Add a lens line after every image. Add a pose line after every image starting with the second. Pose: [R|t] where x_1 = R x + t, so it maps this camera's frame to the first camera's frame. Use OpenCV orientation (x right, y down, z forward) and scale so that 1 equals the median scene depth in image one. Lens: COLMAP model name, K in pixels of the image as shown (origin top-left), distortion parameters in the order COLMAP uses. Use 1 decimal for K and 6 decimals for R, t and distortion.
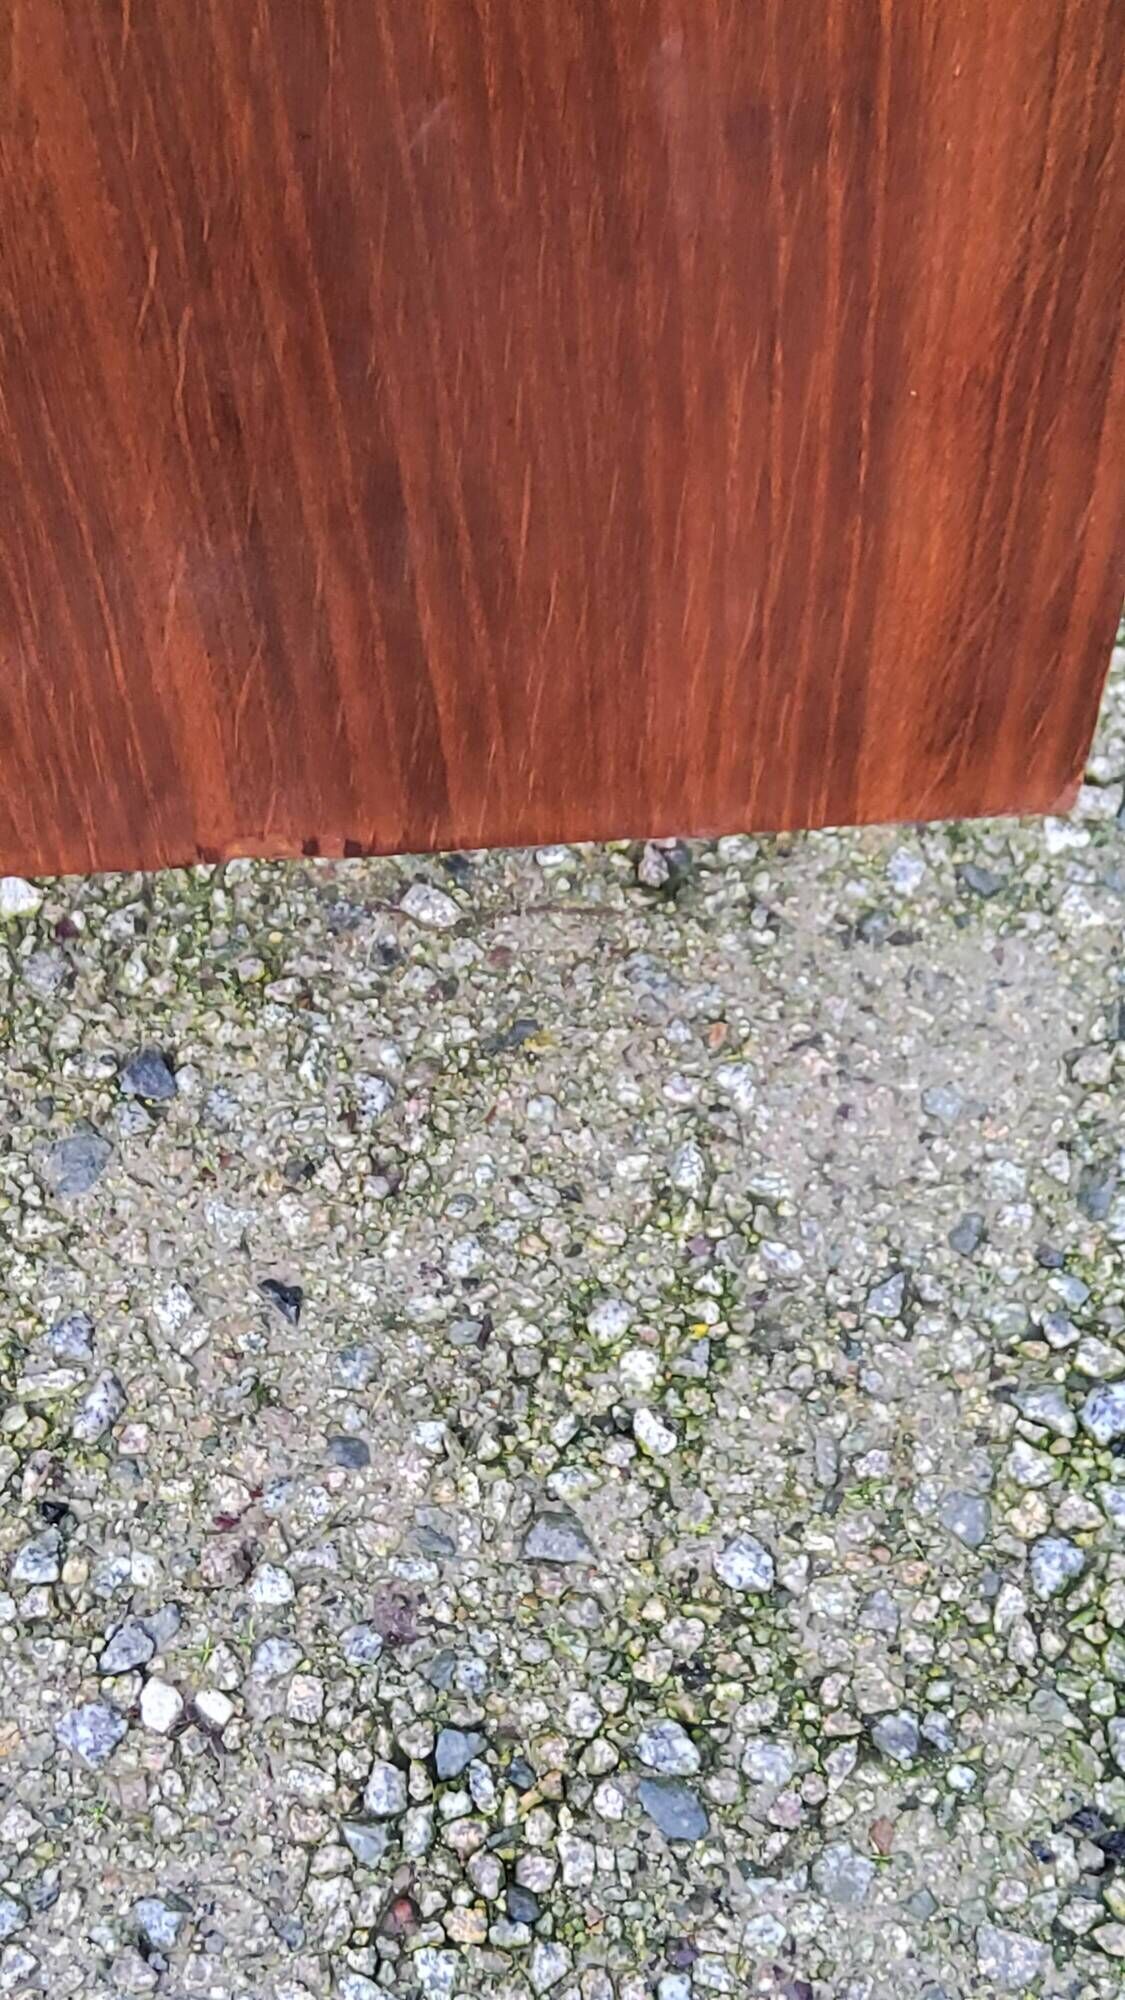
lens RADIAL K [[2993.1, 0, 547.6], [0, 2993.1, 1004.8], [0, 0, 1]] dist [0.104042, 0.000000]
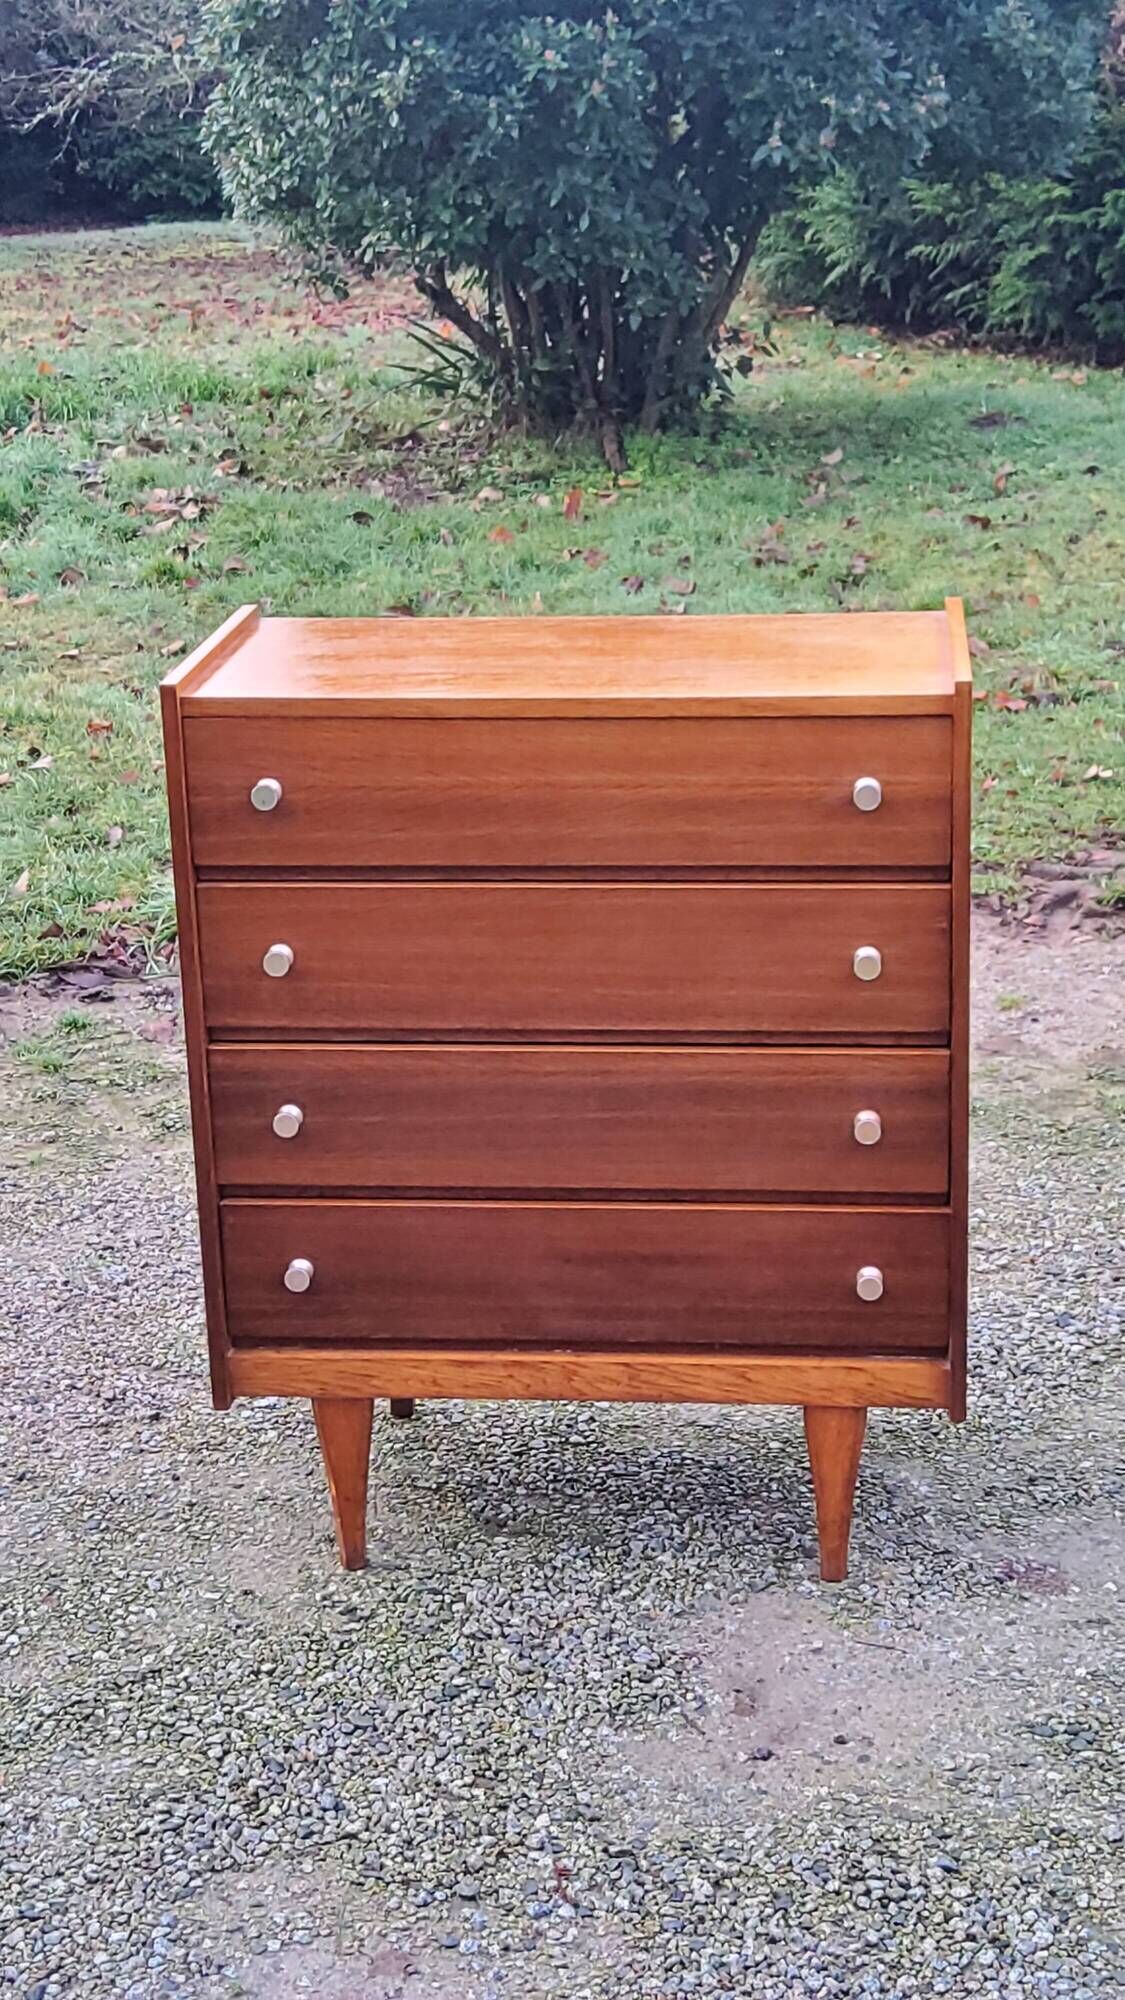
lens RADIAL K [[2993.1, 0, 569.3], [0, 2993.1, 985.1], [0, 0, 1]] dist [0.104042, 0.000000]
pose [[-0.146914, 0.338543, -0.929411, 3.605469], [-0.849836, 0.437605, 0.293736, -1.885763], [0.506157, 0.833001, 0.223416, -0.290487]]
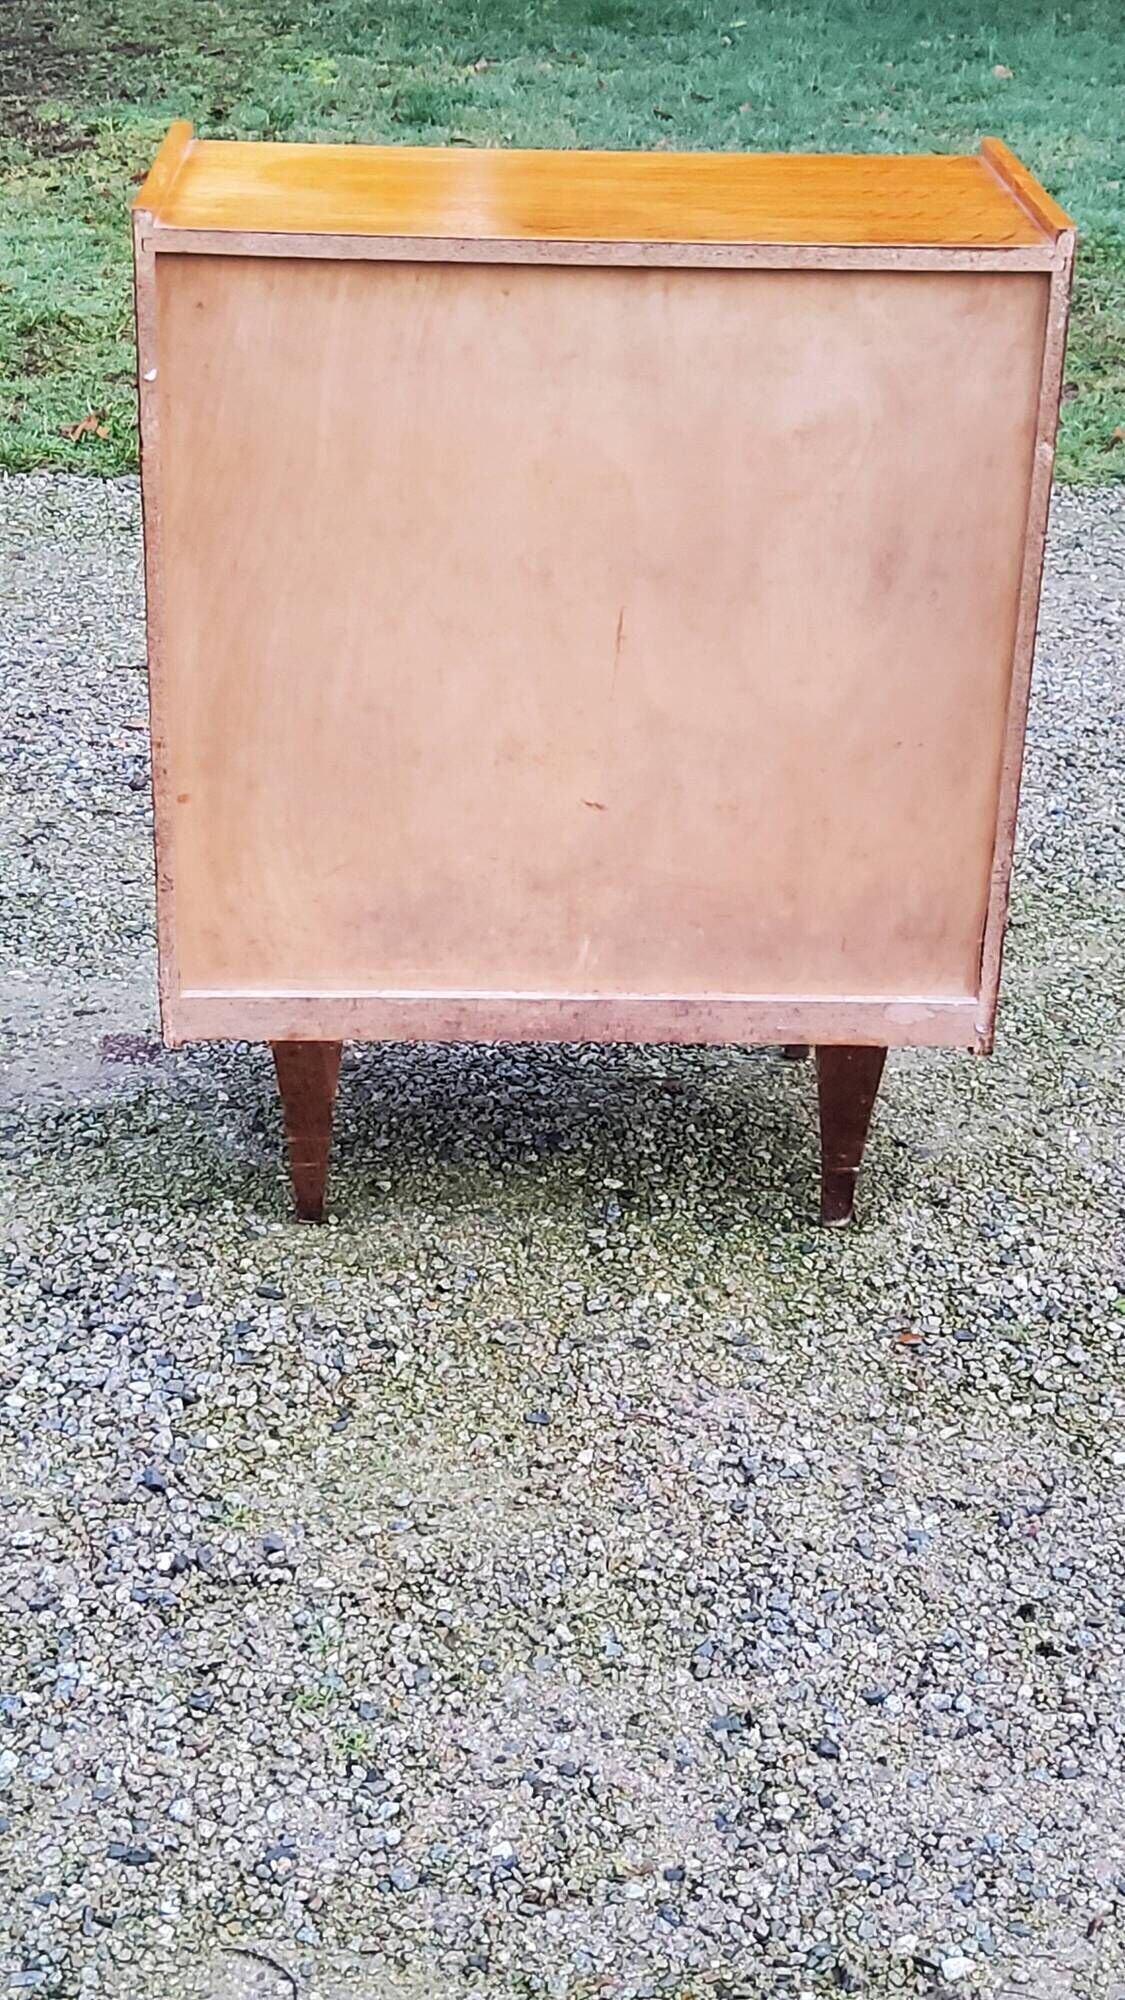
lens RADIAL K [[2993.1, 0, 560.7], [0, 2993.1, 1000.3], [0, 0, 1]] dist [0.104042, 0.000000]
pose [[0.016261, -0.406915, 0.913321, -3.663526], [0.861567, 0.469229, 0.193717, -1.210163], [-0.507384, 0.783737, 0.358214, -0.251268]]
